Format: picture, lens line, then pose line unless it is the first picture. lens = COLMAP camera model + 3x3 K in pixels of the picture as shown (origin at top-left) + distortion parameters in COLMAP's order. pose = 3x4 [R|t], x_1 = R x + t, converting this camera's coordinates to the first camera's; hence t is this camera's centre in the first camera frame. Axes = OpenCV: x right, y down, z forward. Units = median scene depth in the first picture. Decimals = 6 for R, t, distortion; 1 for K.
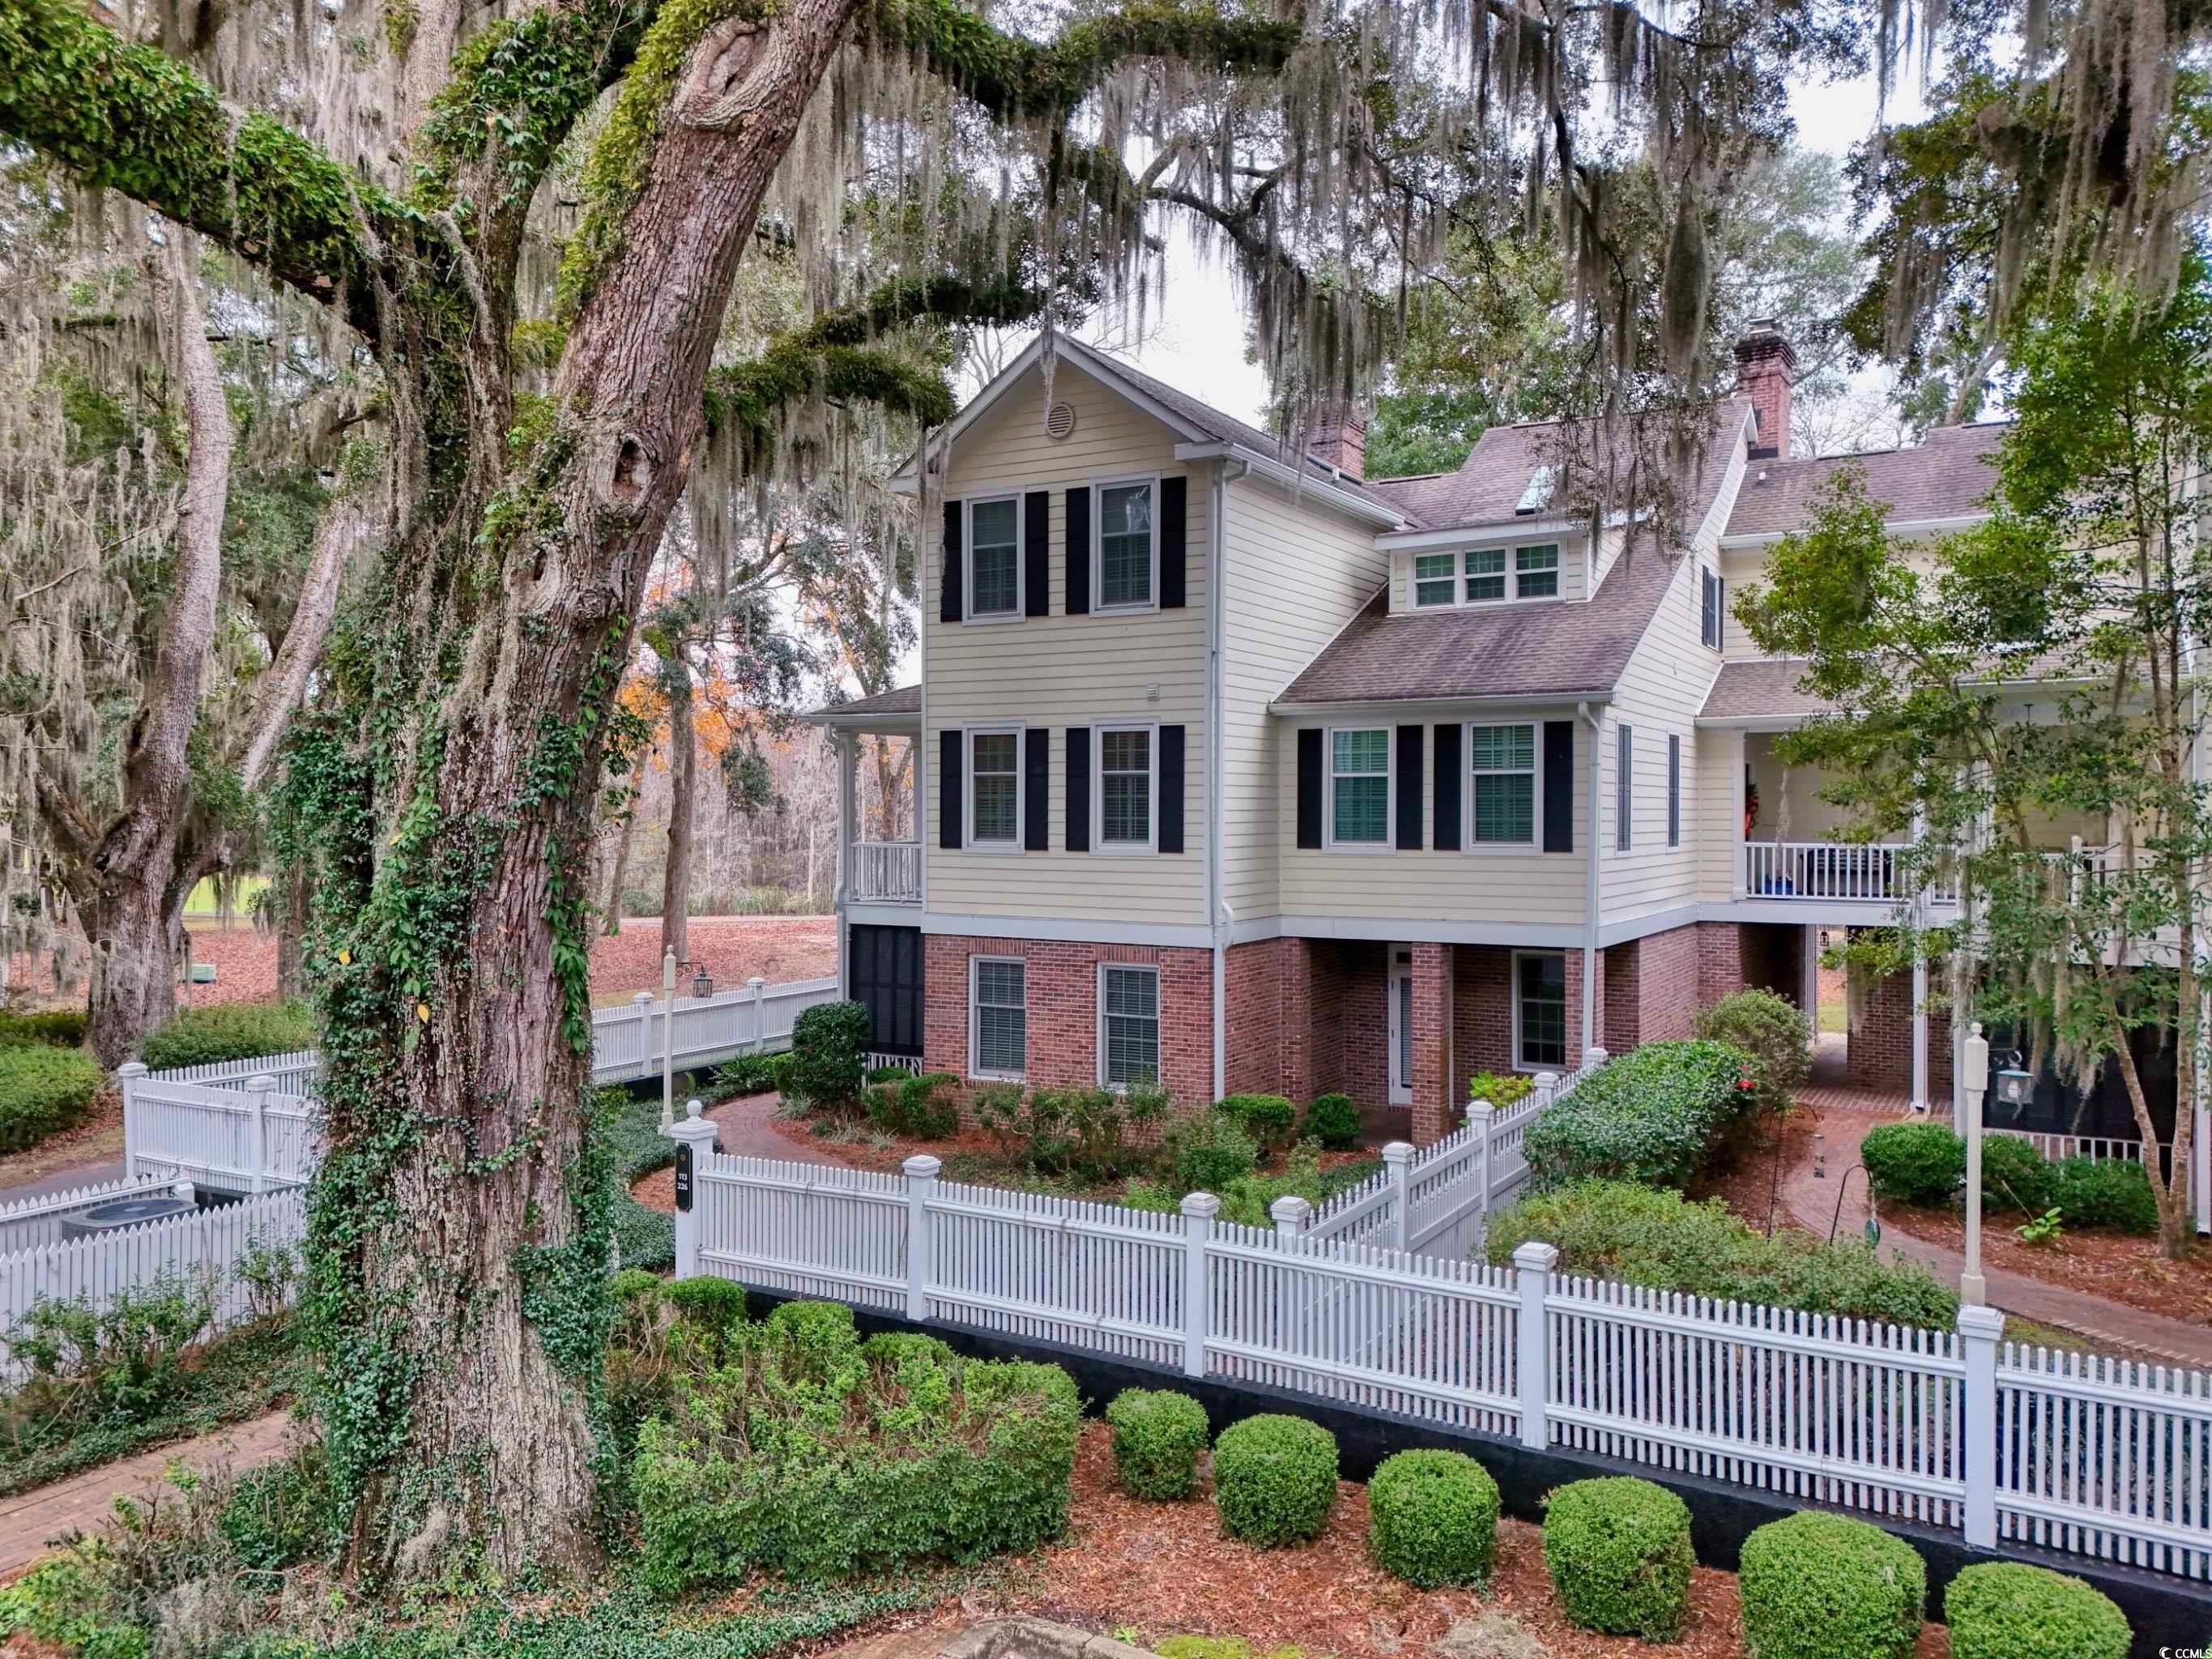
lens RADIAL K [[1615.5, 0, 1106.0], [0, 1615.5, 829.5], [0, 0, 1]] dist [0.076333, -0.000414]
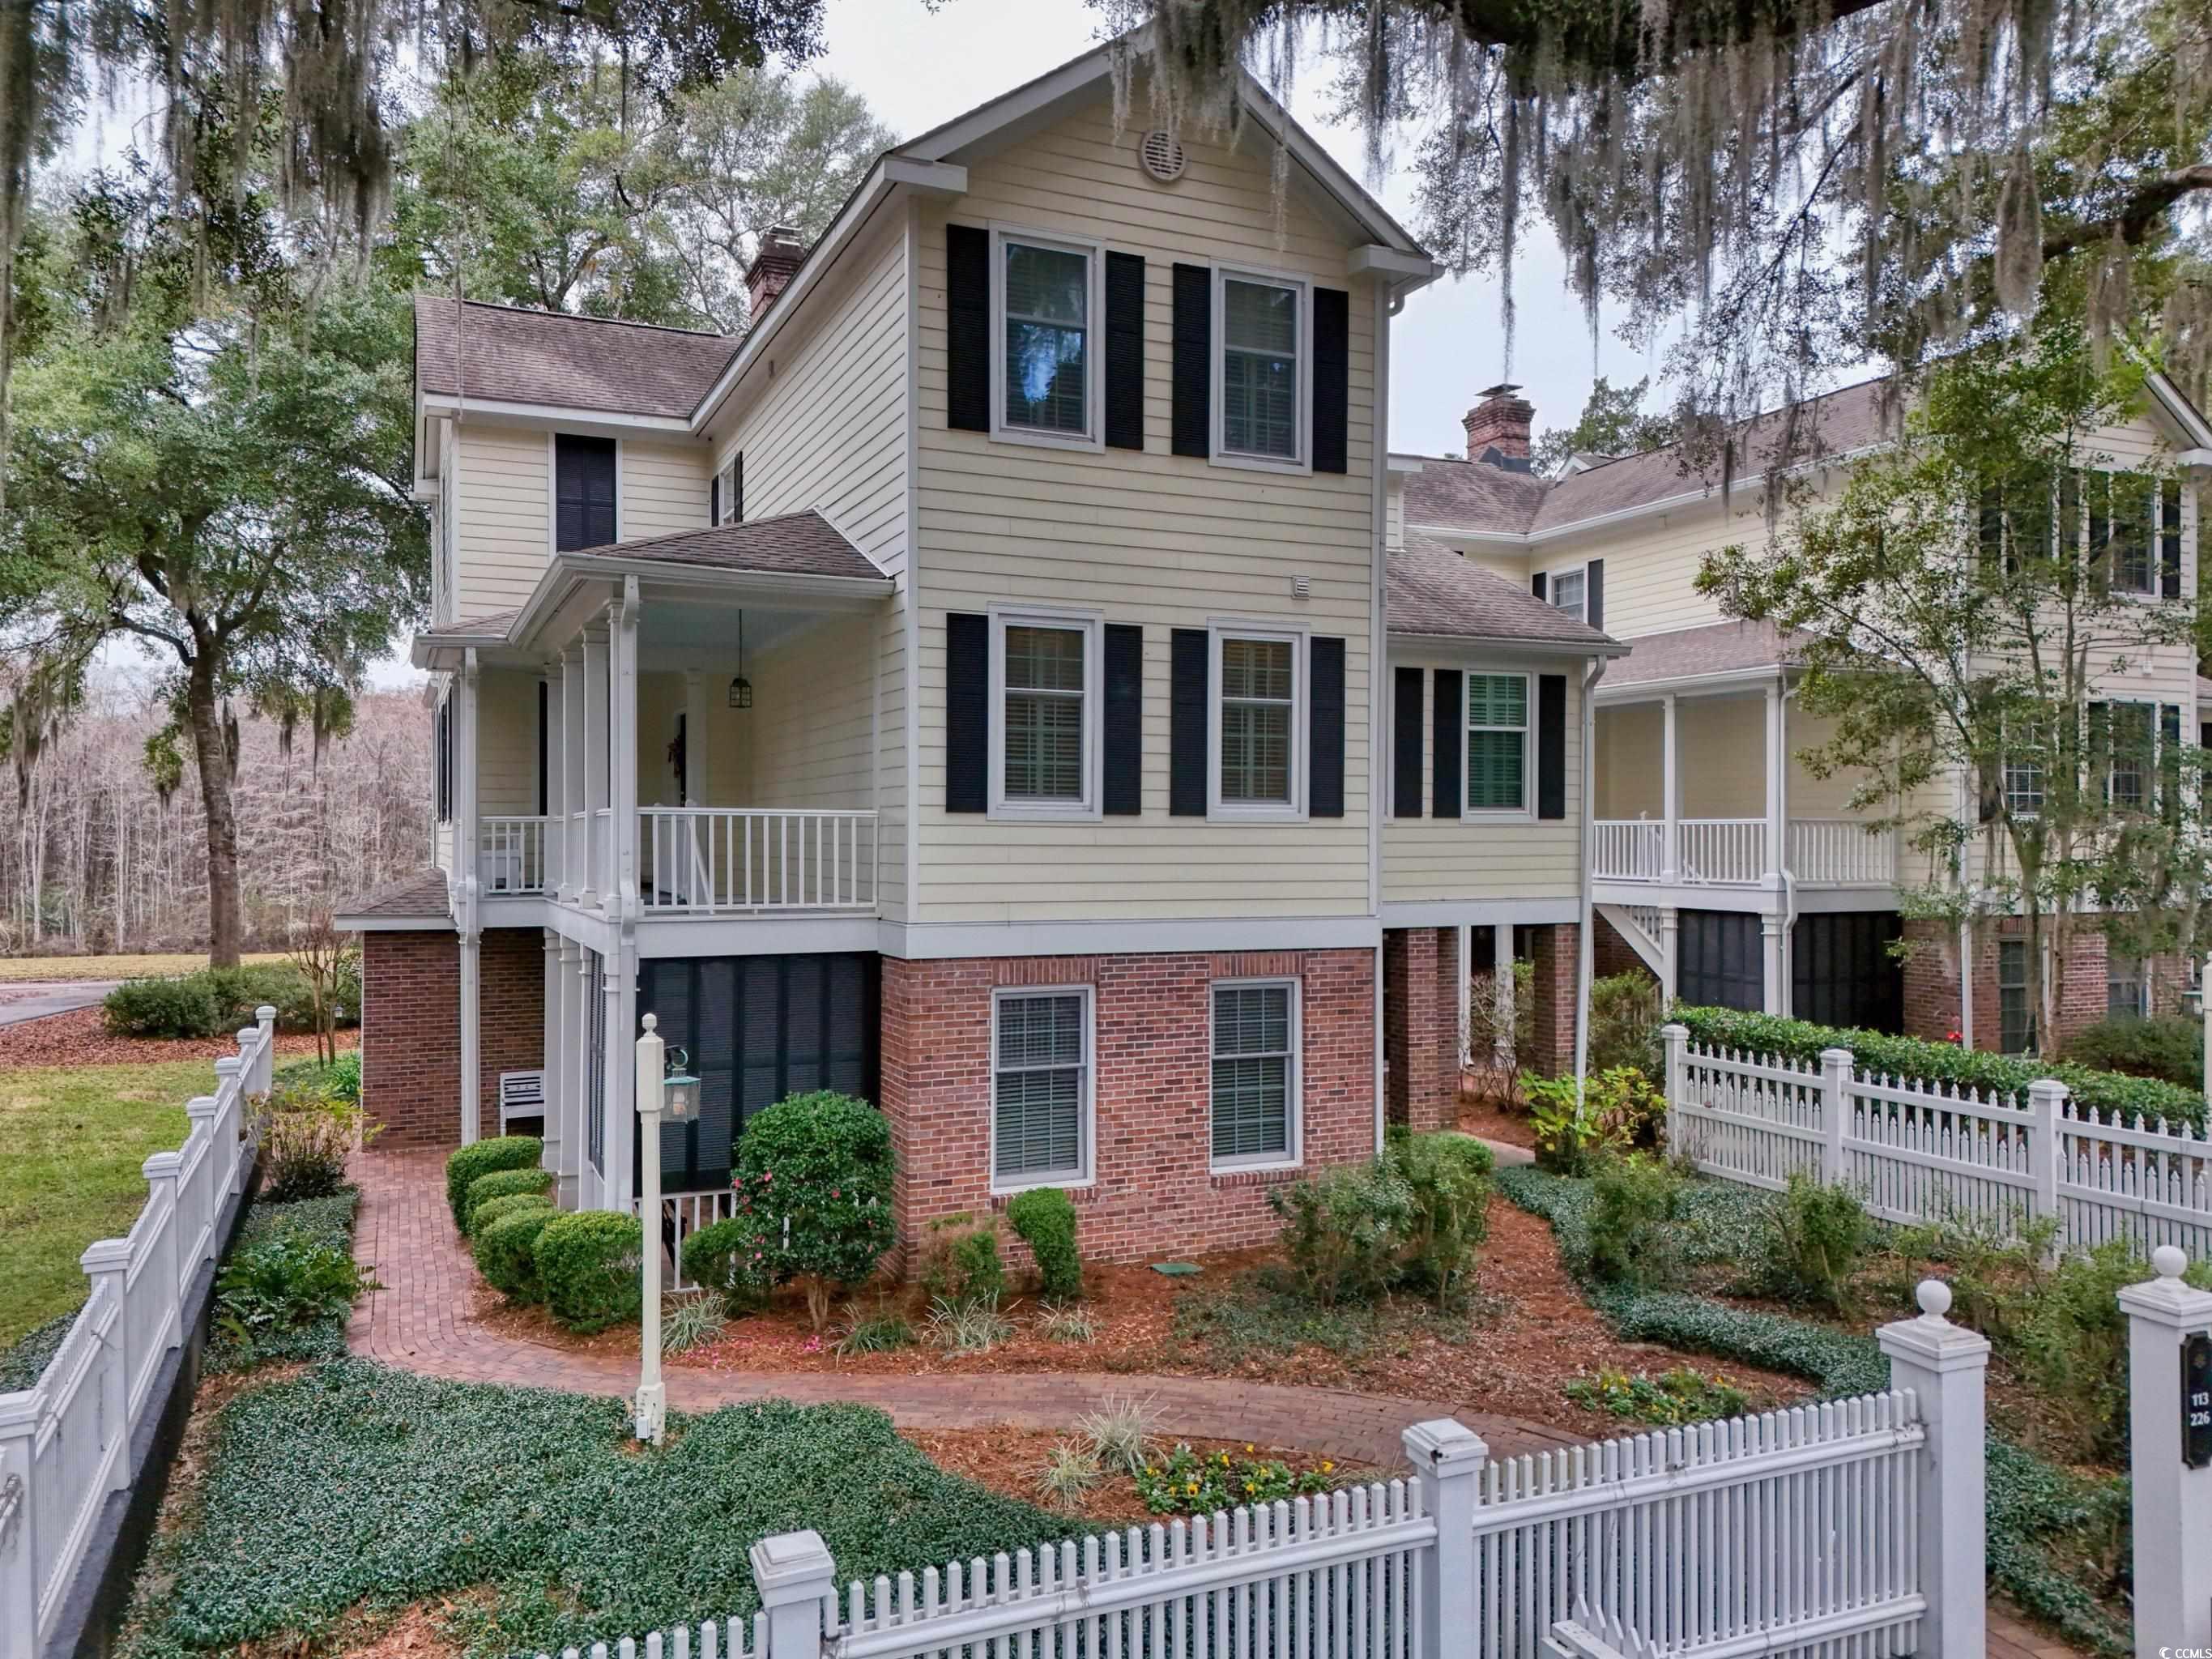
lens RADIAL K [[1615.5, 0, 1106.0], [0, 1615.5, 829.5], [0, 0, 1]] dist [0.076333, -0.000414]
pose [[0.587938, 0.002385, 0.808902, -0.574207], [0.008538, 0.999922, -0.009154, 0.024894], [-0.808861, 0.012288, 0.587872, 0.639667]]
